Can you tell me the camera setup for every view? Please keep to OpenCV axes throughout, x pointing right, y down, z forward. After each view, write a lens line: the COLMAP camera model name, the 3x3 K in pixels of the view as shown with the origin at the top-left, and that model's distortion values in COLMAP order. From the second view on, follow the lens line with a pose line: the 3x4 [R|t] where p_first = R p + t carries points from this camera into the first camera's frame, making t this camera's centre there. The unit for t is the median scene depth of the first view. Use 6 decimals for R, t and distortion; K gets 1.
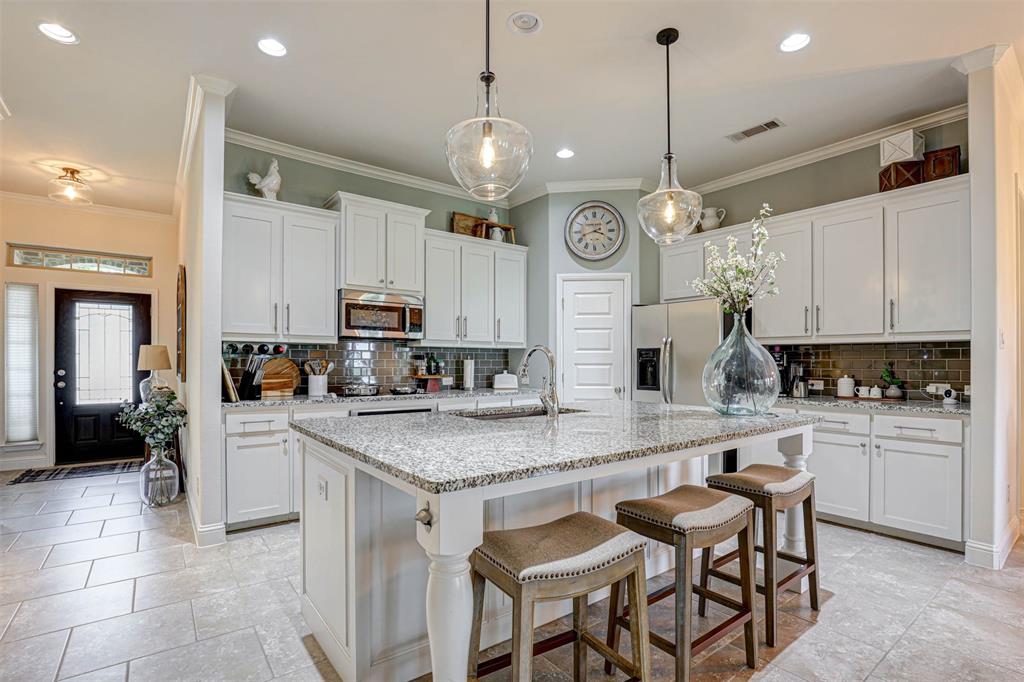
lens RADIAL K [[476.5, 0, 521.4], [0, 476.5, 358.6], [0, 0, 1]] dist [-0.025028, 0.002143]
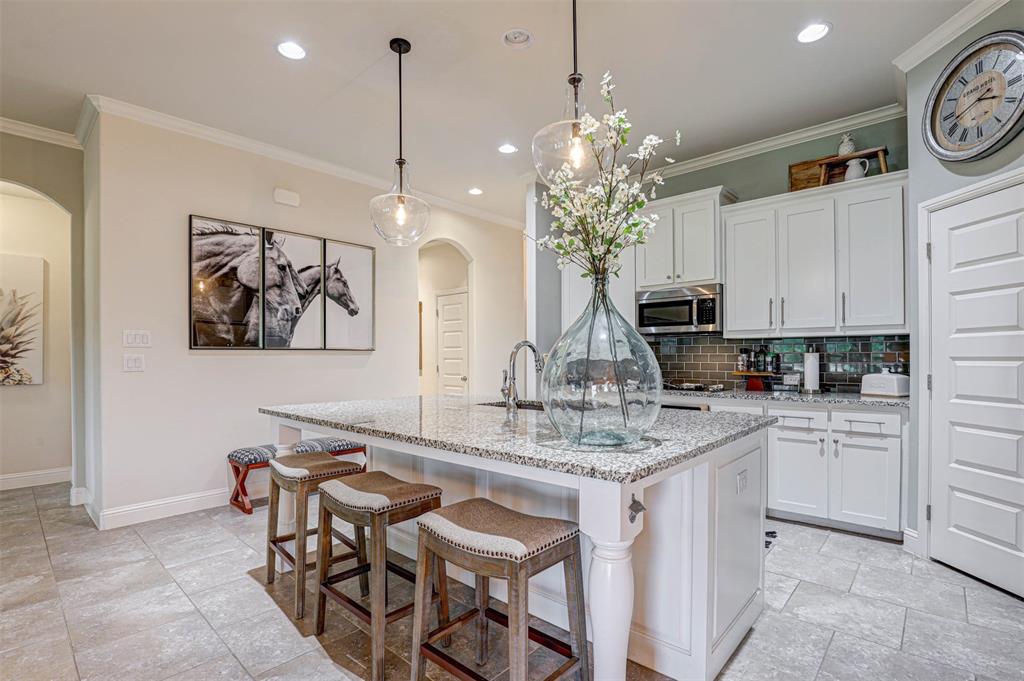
lens RADIAL K [[476.5, 0, 515.3], [0, 476.5, 355.9], [0, 0, 1]] dist [-0.025028, 0.002143]
pose [[0.185539, -0.005599, -0.982621, 0.543485], [0.011556, 0.999927, -0.003516, 0.004314], [0.982569, -0.010703, 0.185590, 0.408152]]
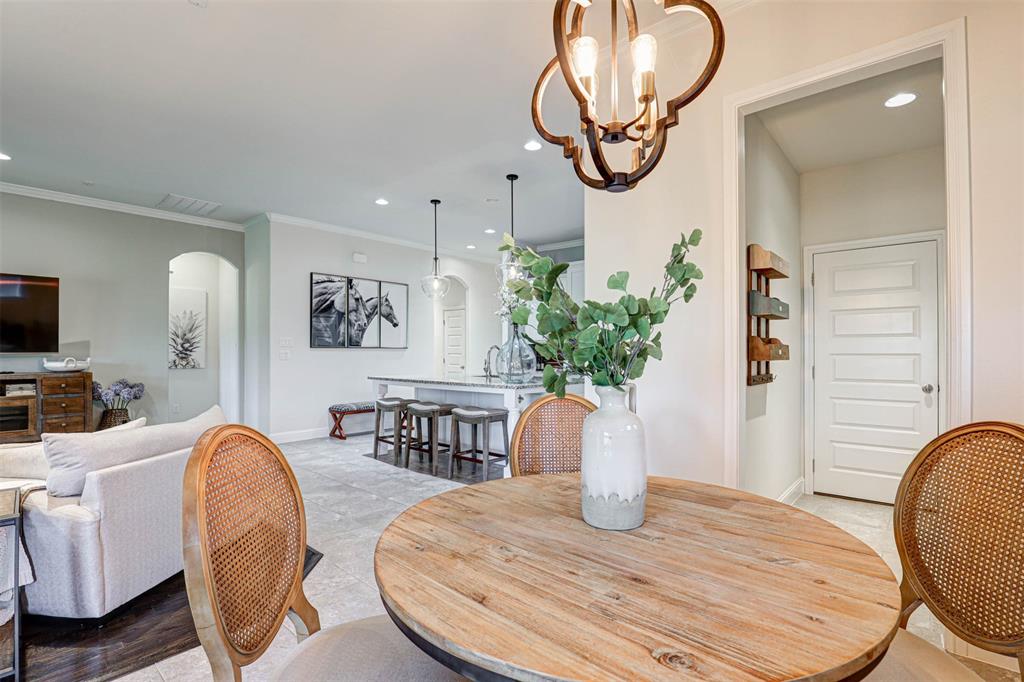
lens RADIAL K [[476.5, 0, 512.5], [0, 476.5, 350.4], [0, 0, 1]] dist [-0.025028, 0.002143]
pose [[0.196084, -0.005995, -0.980569, 1.150303], [0.005881, 0.999971, -0.004937, 0.002796], [0.980569, -0.004798, 0.196114, 0.335273]]
